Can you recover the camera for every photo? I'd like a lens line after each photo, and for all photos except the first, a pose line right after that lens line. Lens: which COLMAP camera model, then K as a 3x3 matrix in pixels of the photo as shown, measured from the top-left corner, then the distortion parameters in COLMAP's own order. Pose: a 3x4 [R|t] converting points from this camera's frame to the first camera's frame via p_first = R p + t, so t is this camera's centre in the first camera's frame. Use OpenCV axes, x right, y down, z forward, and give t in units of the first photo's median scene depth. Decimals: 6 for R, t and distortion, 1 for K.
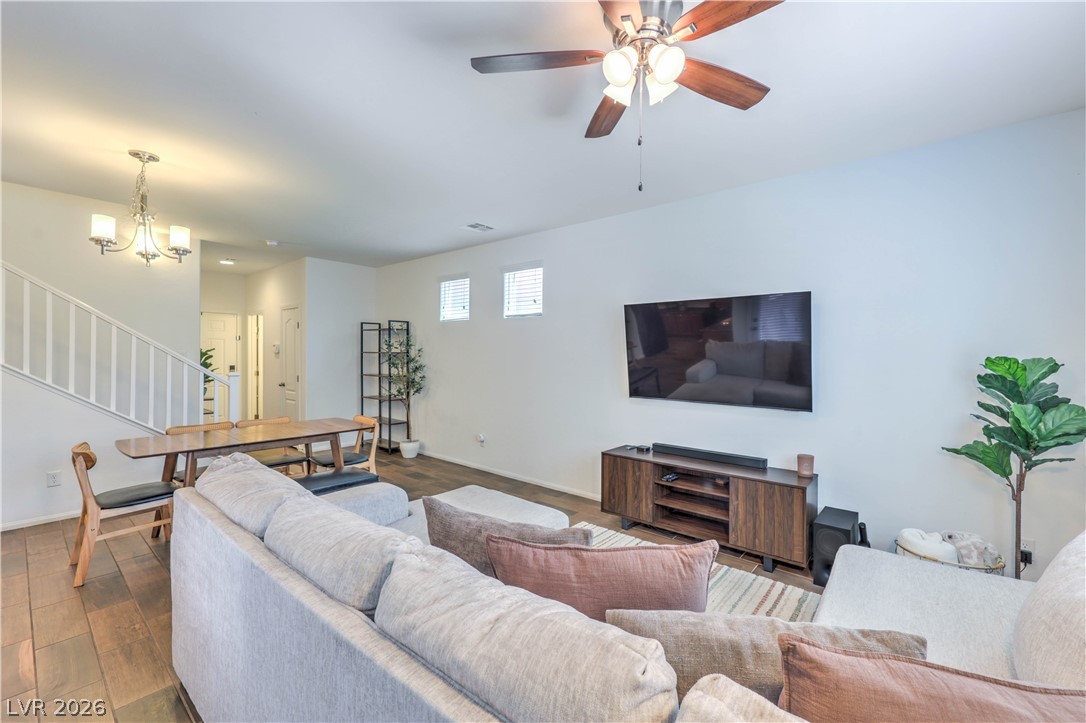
lens RADIAL K [[442.8, 0, 549.5], [0, 442.8, 349.9], [0, 0, 1]] dist [0.001142, 0.000265]
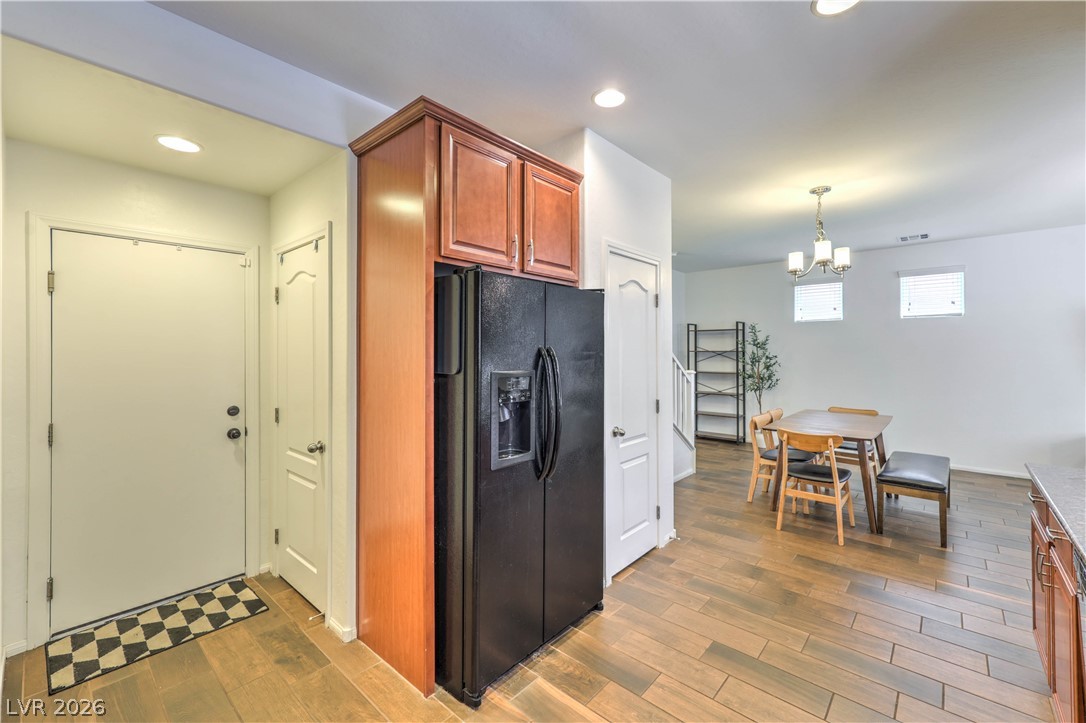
lens RADIAL K [[449.4, 0, 543.8], [0, 449.4, 346.6], [0, 0, 1]] dist [-0.000010, 0.000022]
pose [[0.999438, -0.011374, -0.031534, -1.245244], [0.011247, 0.999928, -0.004227, -0.009393], [0.031580, 0.003870, 0.999494, -0.178951]]
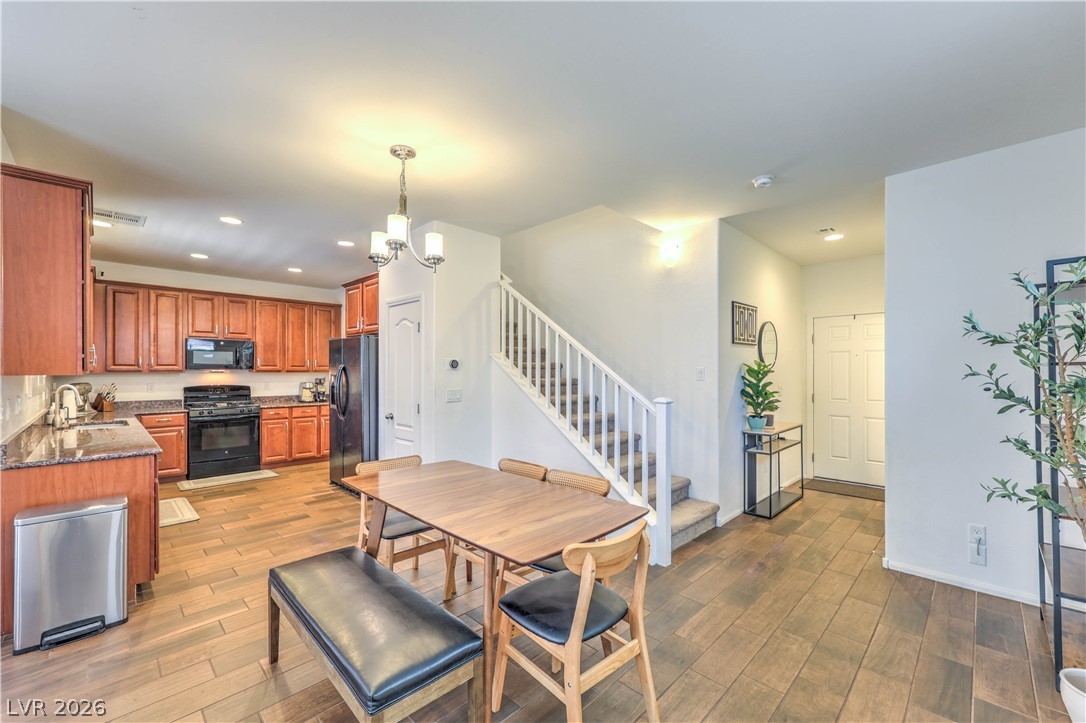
lens RADIAL K [[444.5, 0, 542.2], [0, 444.5, 367.1], [0, 0, 1]] dist [0.000646, 0.000120]
pose [[-0.083007, -0.012580, -0.996470, 0.022966], [0.007989, 0.999880, -0.013289, 0.016701], [0.996517, -0.009064, -0.082897, 1.085539]]
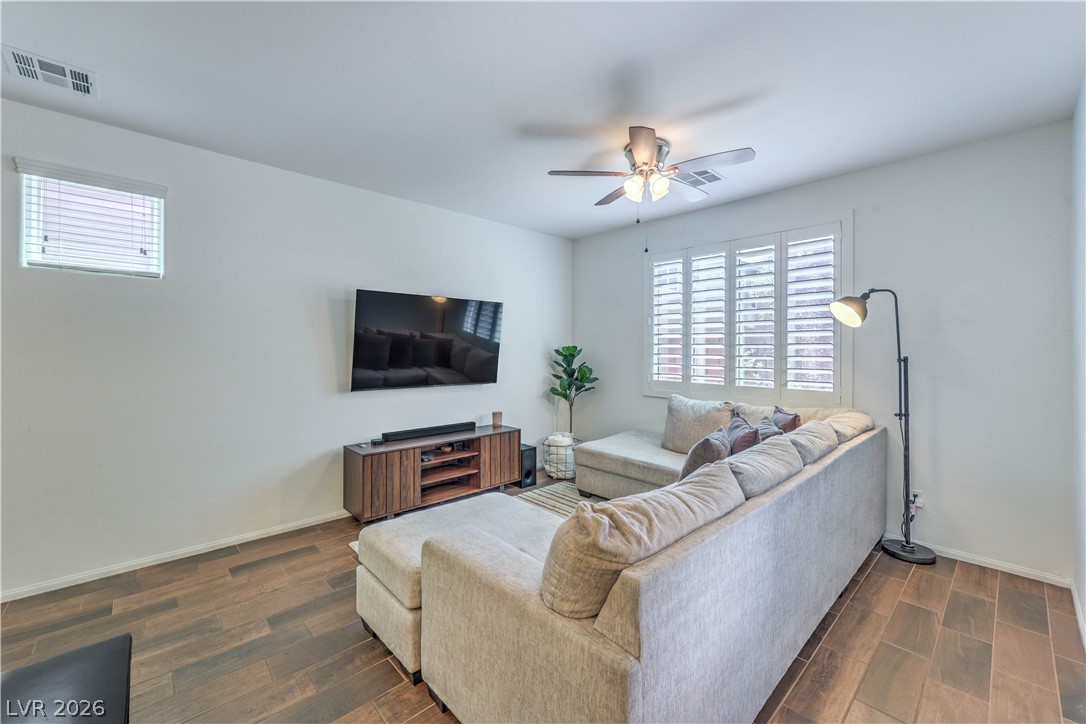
lens RADIAL K [[442.8, 0, 549.5], [0, 442.8, 350.4], [0, 0, 1]] dist [0.001142, 0.000265]
pose [[0.110368, -0.012825, 0.993808, -0.675464], [-0.010750, 0.999843, 0.014096, 0.005604], [-0.993833, -0.012240, 0.110212, 0.502870]]
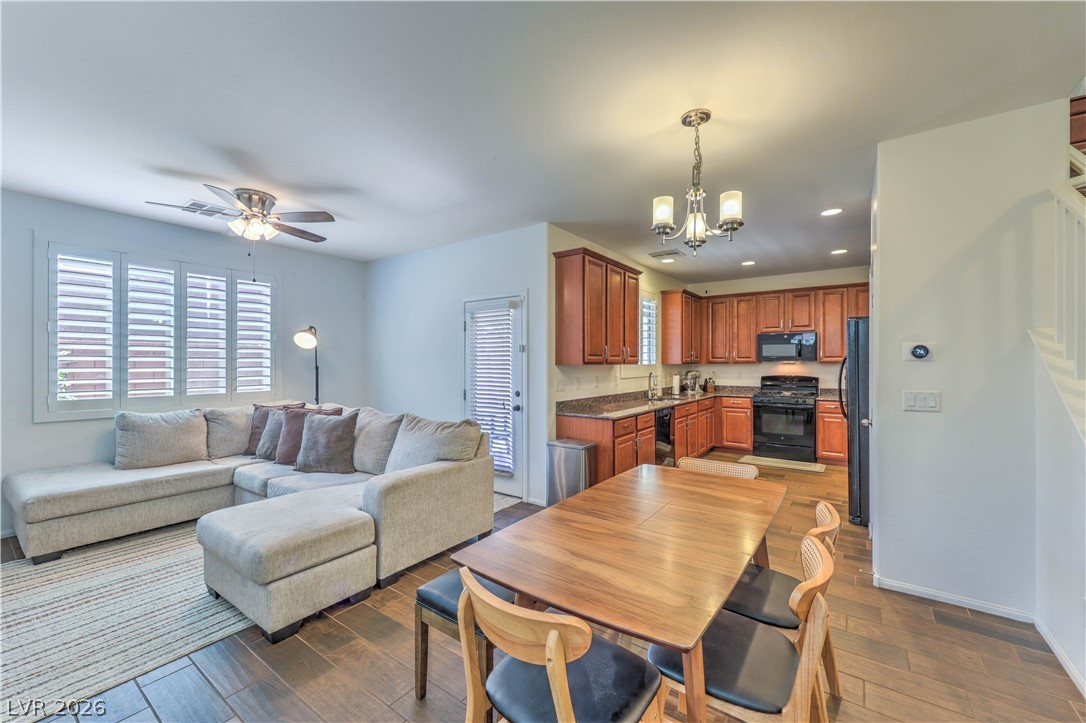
lens RADIAL K [[432.8, 0, 543.0], [0, 432.8, 361.5], [0, 0, 1]] dist [0.000719, 0.000003]
pose [[-0.997431, -0.005898, -0.071385, -0.420979], [-0.005118, 0.999925, -0.011101, 0.019828], [0.071445, -0.010707, -0.997387, 1.412949]]
